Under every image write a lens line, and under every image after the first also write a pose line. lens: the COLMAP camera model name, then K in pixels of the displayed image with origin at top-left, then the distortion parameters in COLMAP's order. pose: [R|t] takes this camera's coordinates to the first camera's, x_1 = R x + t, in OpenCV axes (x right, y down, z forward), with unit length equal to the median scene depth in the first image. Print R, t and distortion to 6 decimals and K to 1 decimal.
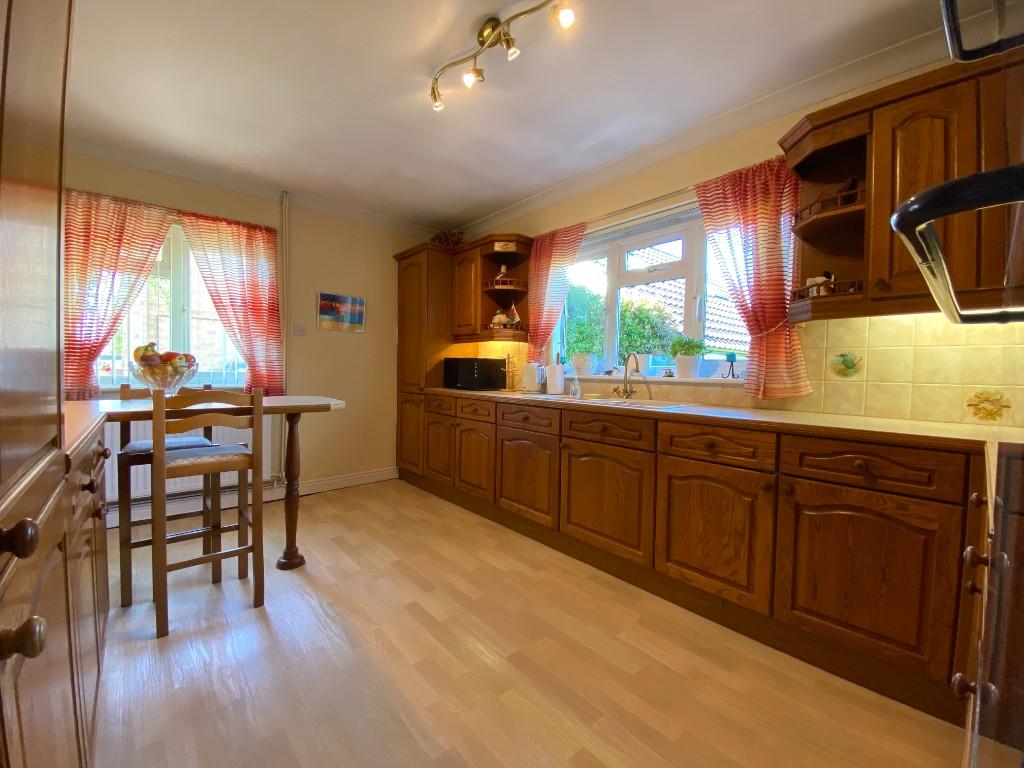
lens RADIAL K [[413.7, 0, 512.0], [0, 413.7, 384.0], [0, 0, 1]] dist [-0.000129, -0.013055]
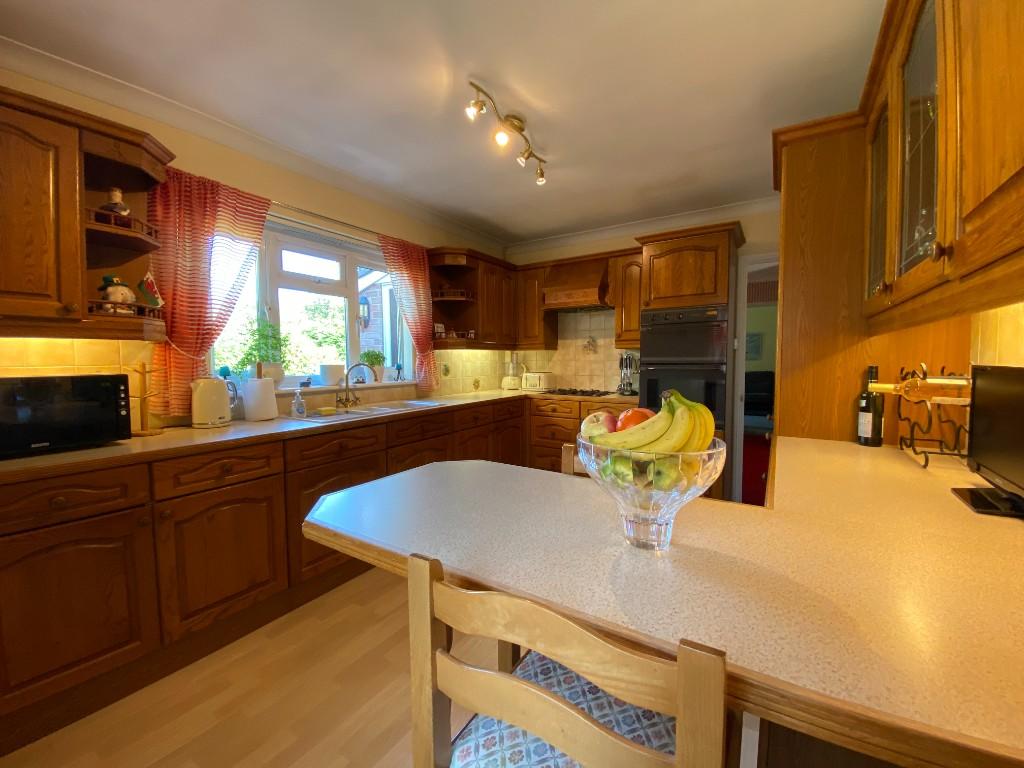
lens RADIAL K [[413.7, 0, 512.0], [0, 413.7, 384.0], [0, 0, 1]] dist [-0.000129, -0.013055]
pose [[-0.281241, -0.057956, 0.957886, -0.891898], [0.048239, 0.996059, 0.074429, -0.084495], [-0.958424, 0.067139, -0.277337, 0.943721]]
